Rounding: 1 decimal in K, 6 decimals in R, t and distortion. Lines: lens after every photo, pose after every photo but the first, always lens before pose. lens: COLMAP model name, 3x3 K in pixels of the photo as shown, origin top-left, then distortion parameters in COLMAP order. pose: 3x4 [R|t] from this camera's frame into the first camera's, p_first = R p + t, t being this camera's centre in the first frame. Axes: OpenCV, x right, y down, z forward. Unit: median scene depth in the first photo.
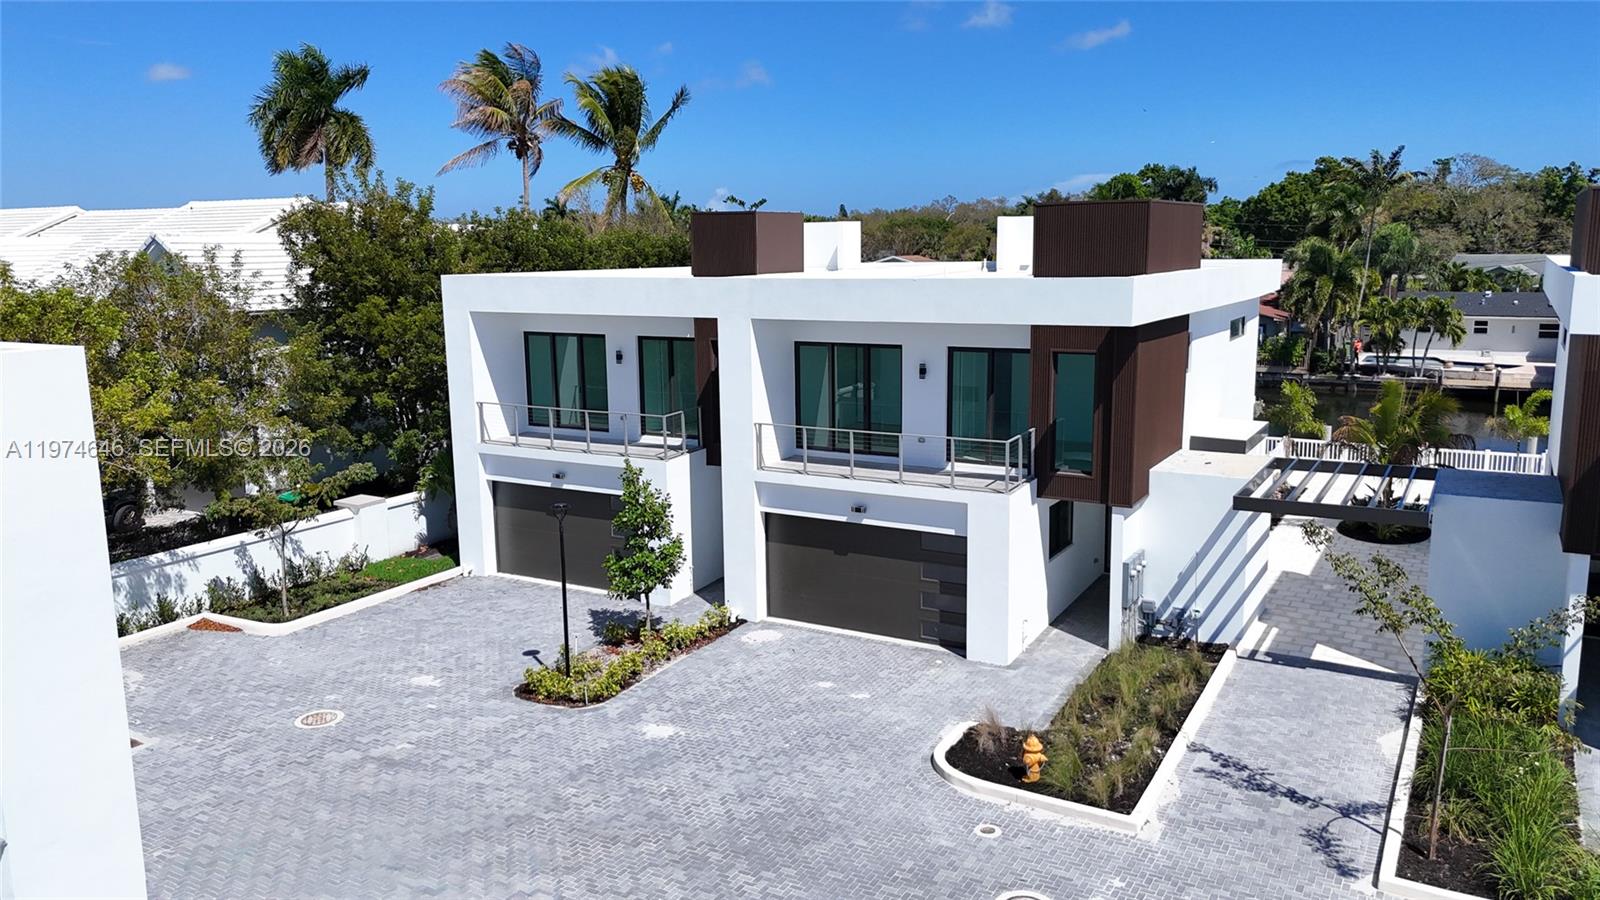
lens RADIAL K [[1178.7, 0, 800.6], [0, 1178.7, 447.3], [0, 0, 1]] dist [0.028420, -0.013602]
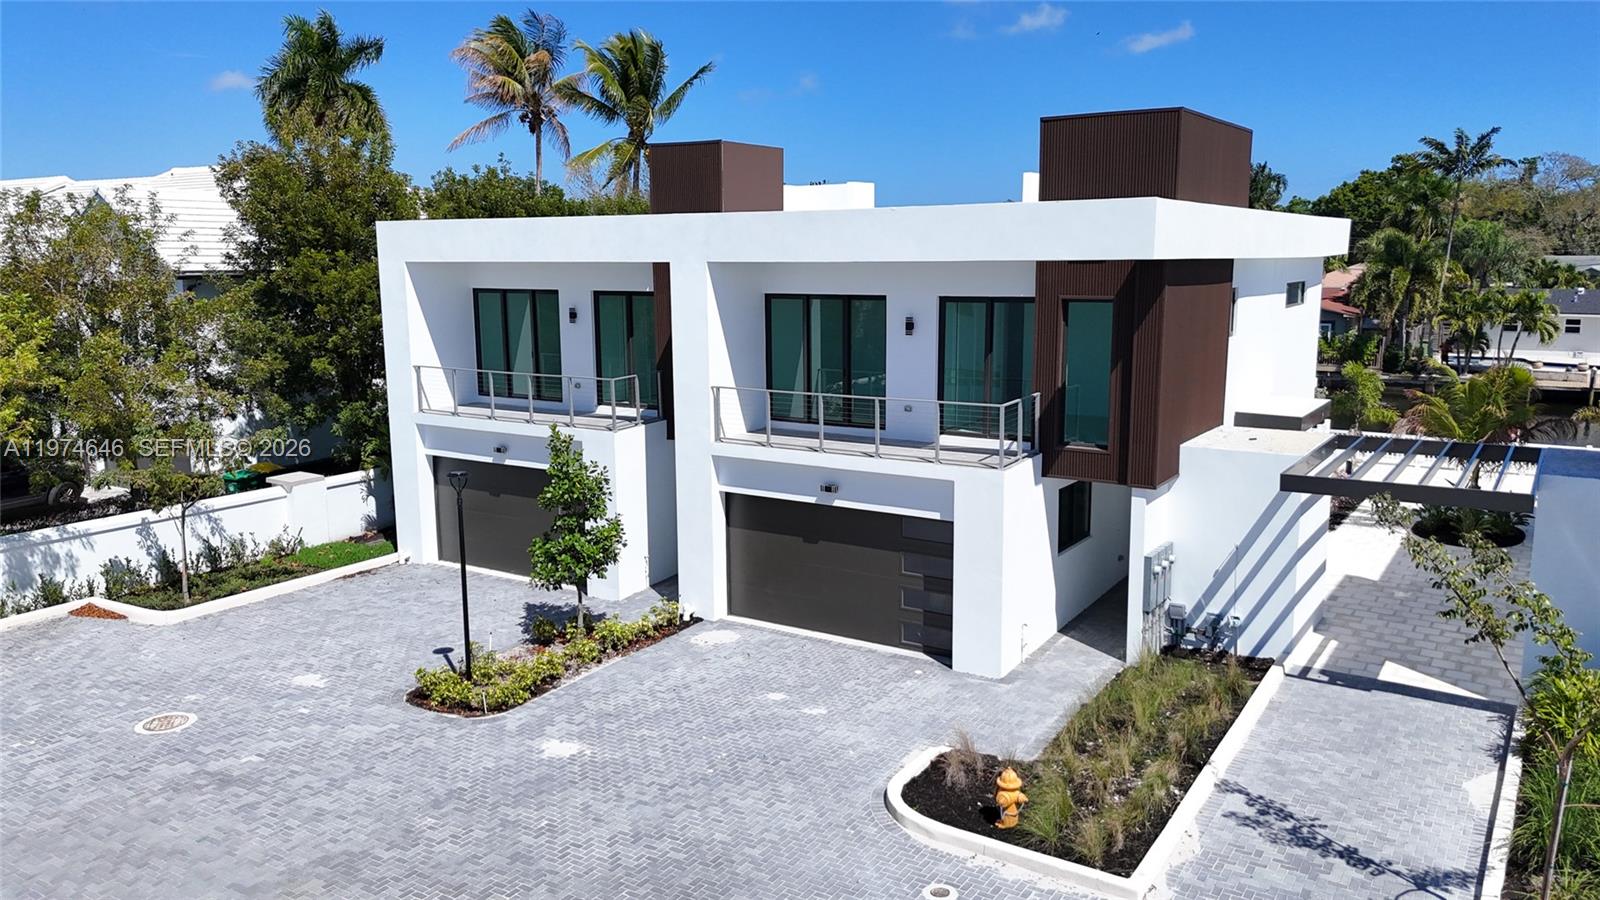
lens RADIAL K [[1178.7, 0, 801.0], [0, 1178.7, 452.9], [0, 0, 1]] dist [0.028420, -0.013602]
pose [[0.998662, 0.014430, -0.049657, 0.068727], [-0.014594, 0.999889, -0.002946, 0.029203], [0.049609, 0.003667, 0.998762, 0.155465]]
